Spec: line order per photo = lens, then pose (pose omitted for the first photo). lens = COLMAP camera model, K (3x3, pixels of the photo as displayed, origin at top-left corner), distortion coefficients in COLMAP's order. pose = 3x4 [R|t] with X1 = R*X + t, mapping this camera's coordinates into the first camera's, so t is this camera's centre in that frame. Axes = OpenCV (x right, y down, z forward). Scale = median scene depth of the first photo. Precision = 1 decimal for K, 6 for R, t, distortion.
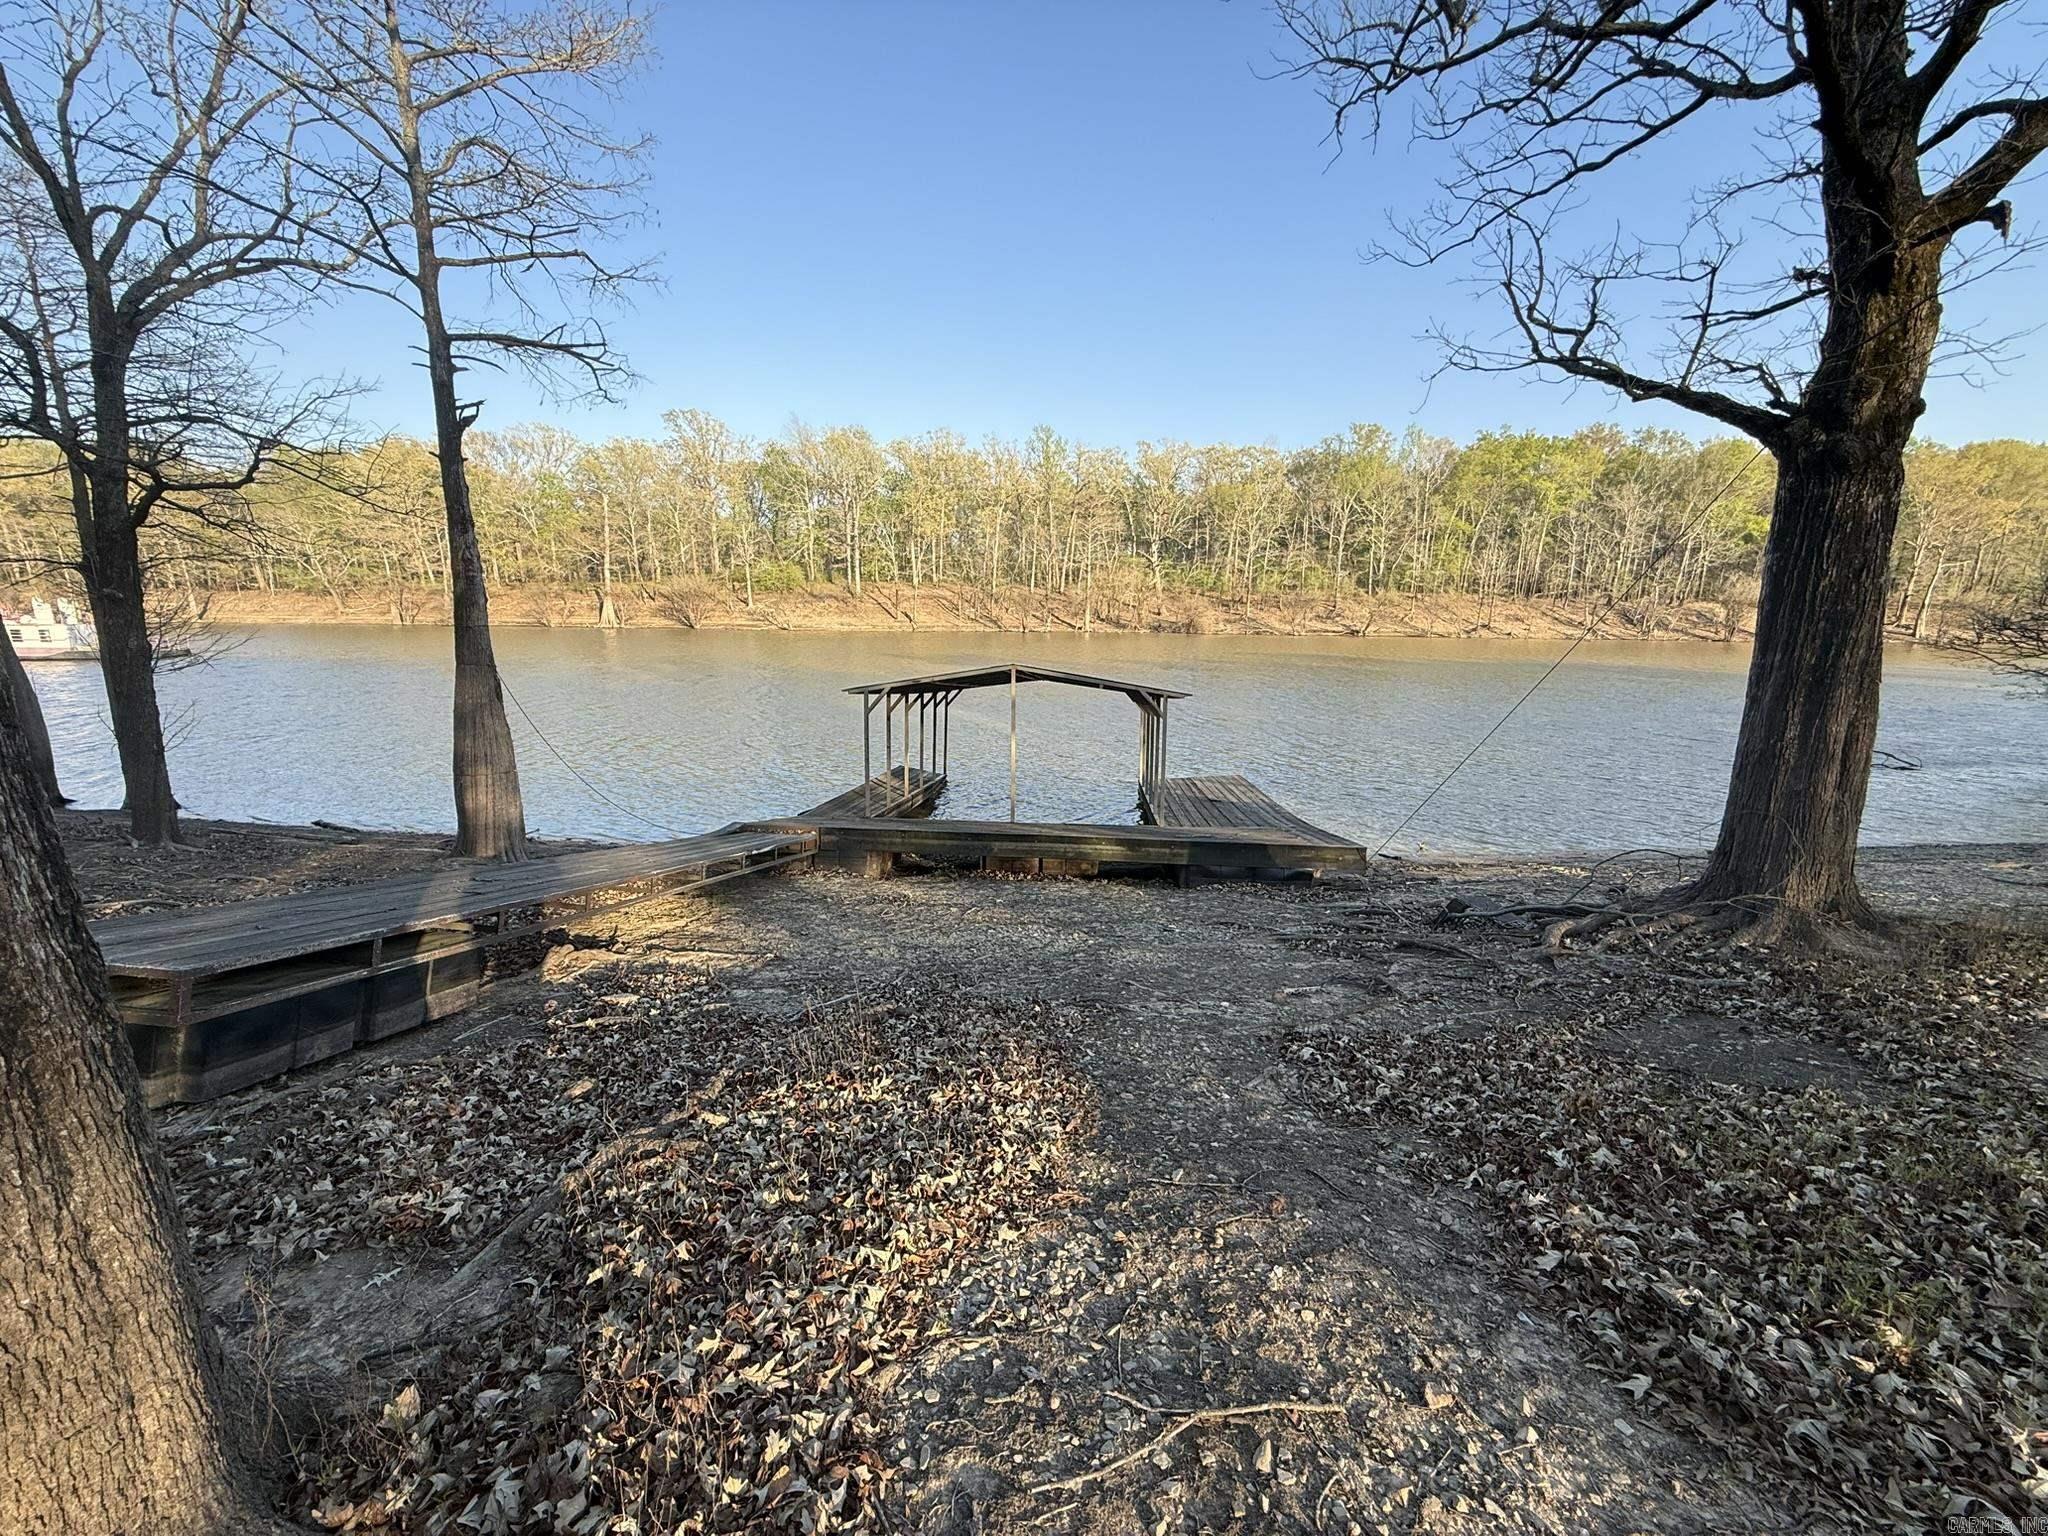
lens RADIAL K [[817.6, 0, 1018.2], [0, 817.6, 770.0], [0, 0, 1]] dist [0.000945, -0.000003]
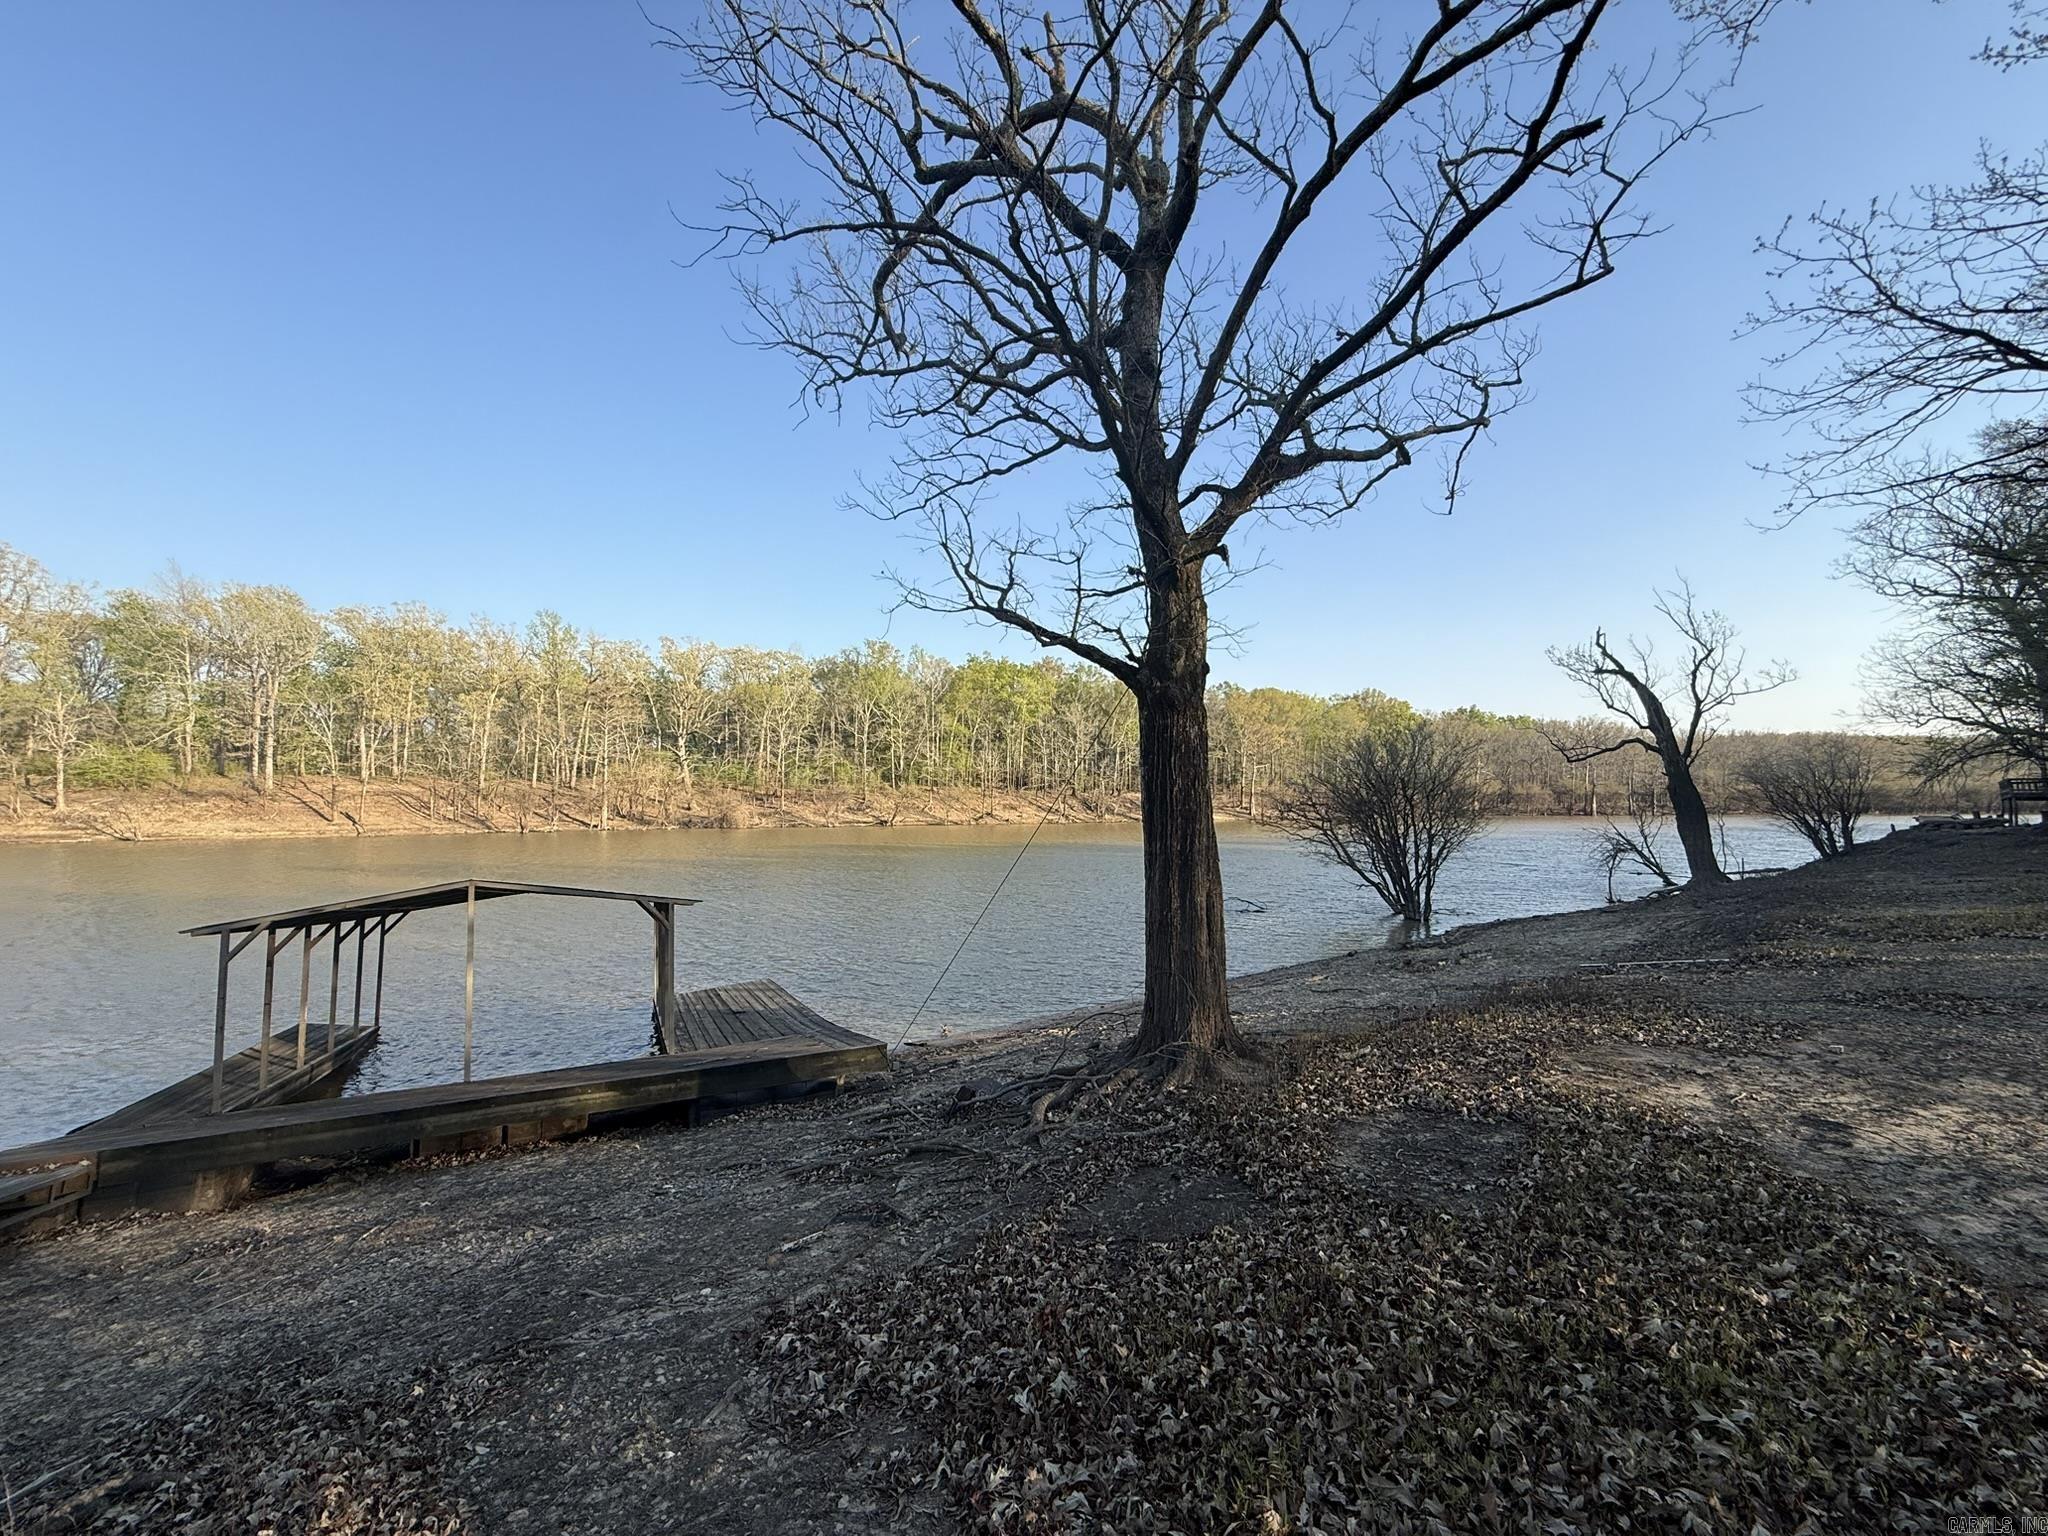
lens RADIAL K [[817.6, 0, 1022.5], [0, 817.6, 767.5], [0, 0, 1]] dist [0.000945, -0.000003]
pose [[0.851707, 0.008181, 0.523954, 0.039366], [0.114683, 0.972729, -0.201610, -0.011629], [-0.511314, 0.231802, 0.827542, 0.012542]]
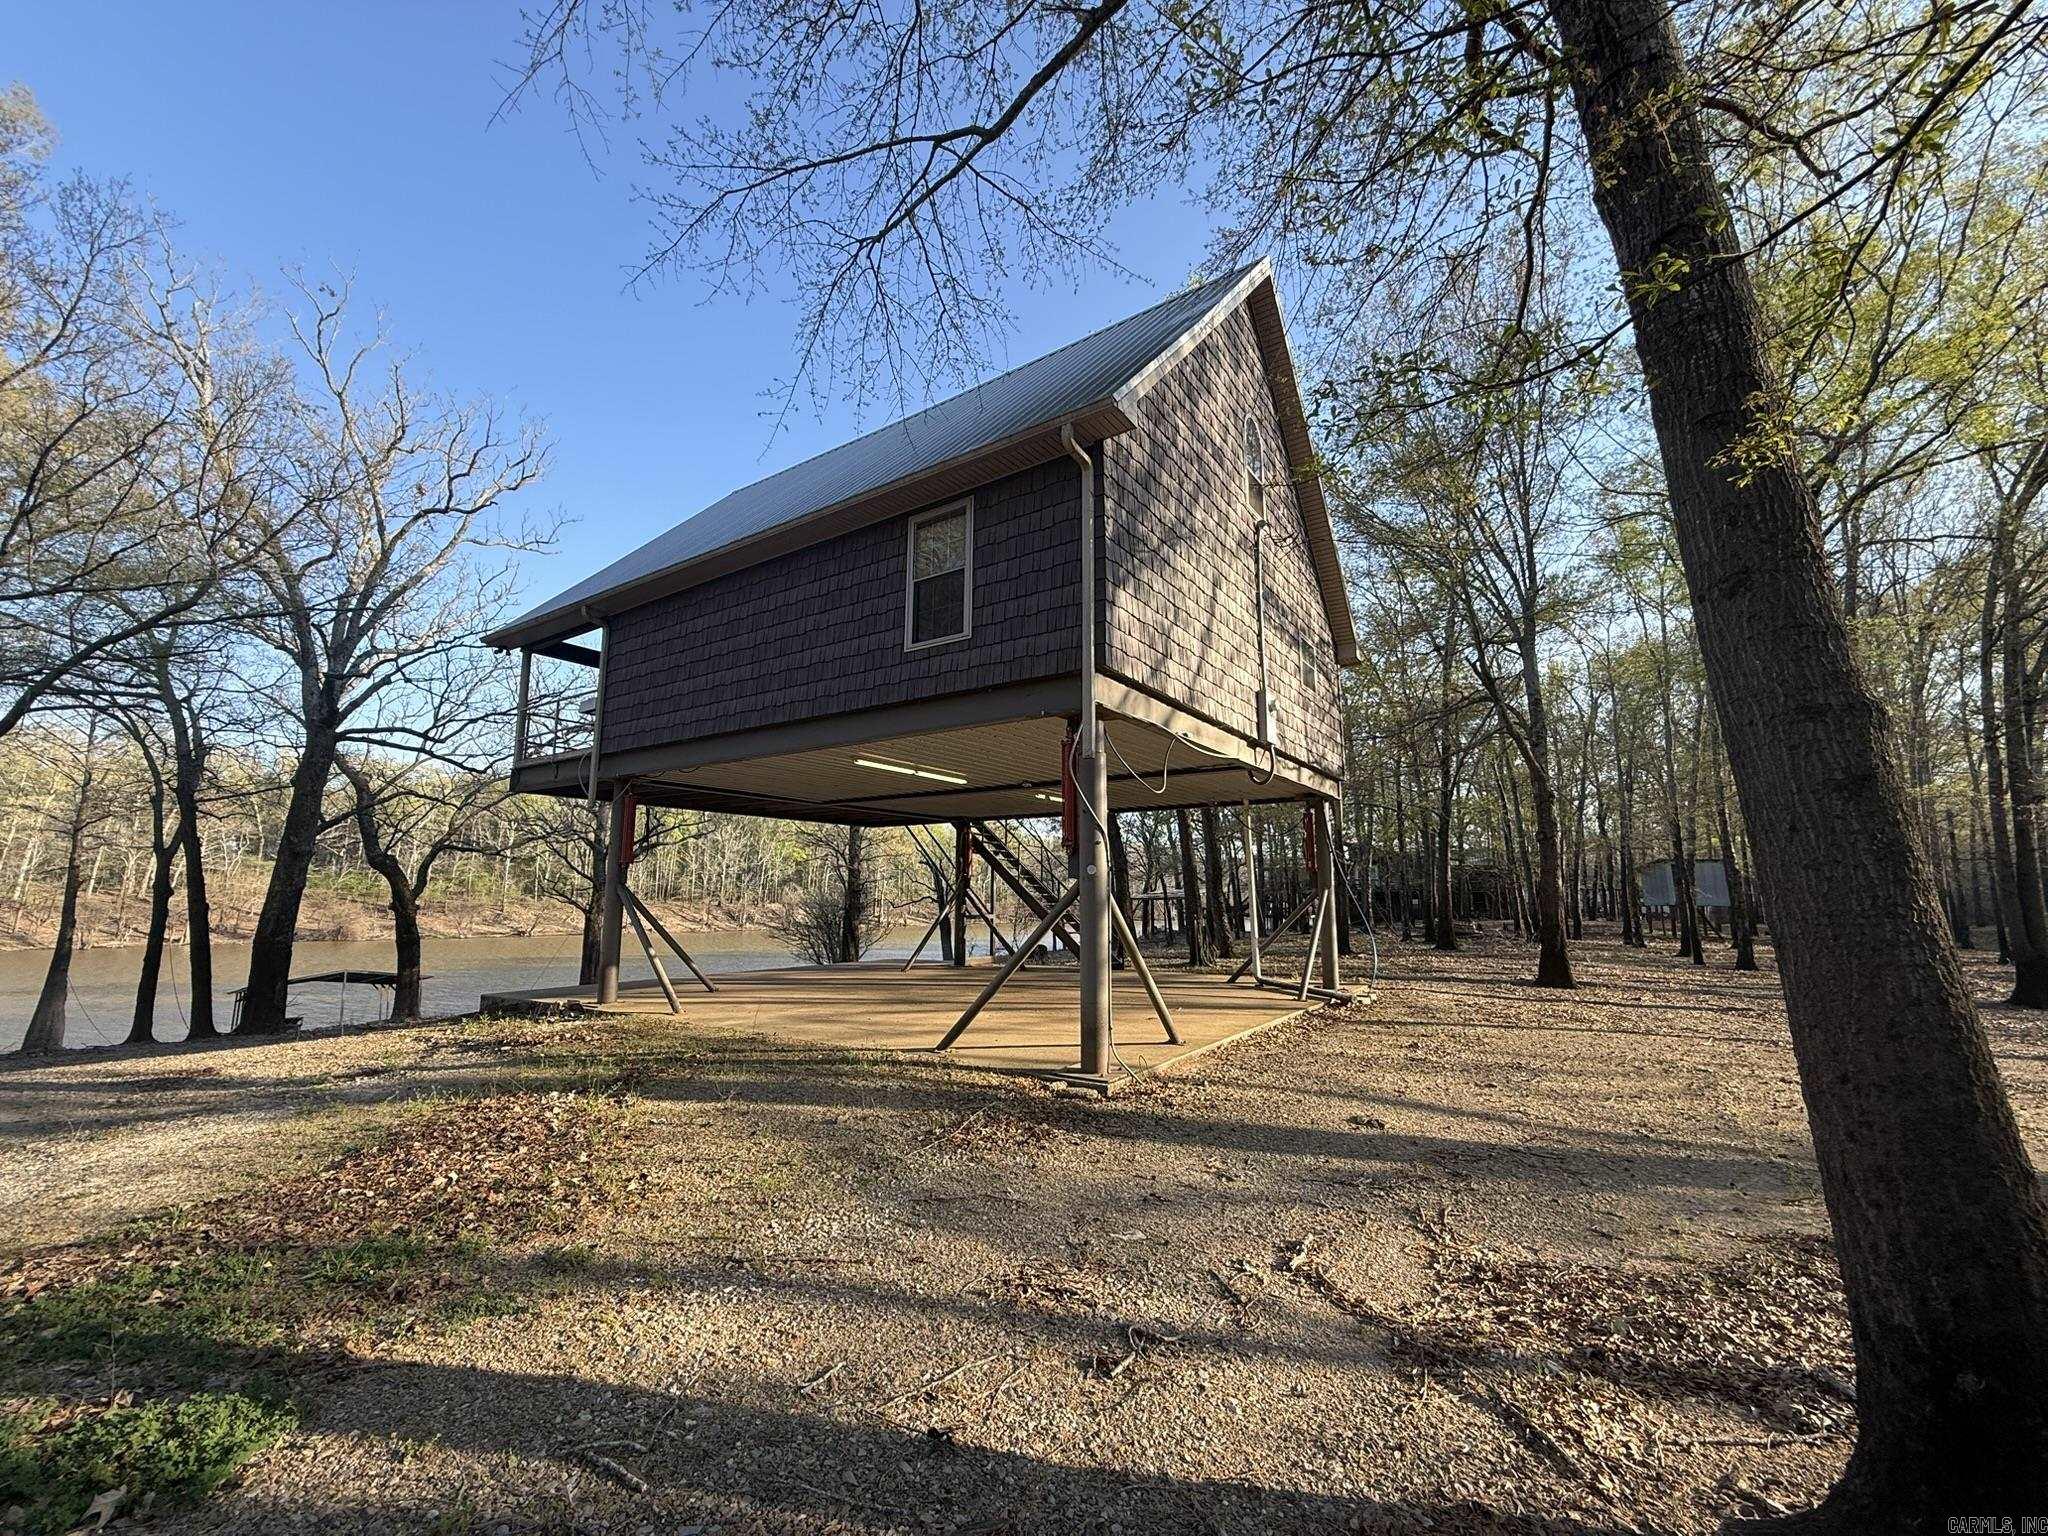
lens RADIAL K [[817.6, 0, 1020.6], [0, 817.6, 767.2], [0, 0, 1]] dist [0.000945, -0.000003]
pose [[0.605631, 0.119618, 0.786704, -0.890668], [0.162982, 0.949032, -0.269769, 0.318699], [-0.778876, 0.291599, 0.555267, -2.367831]]
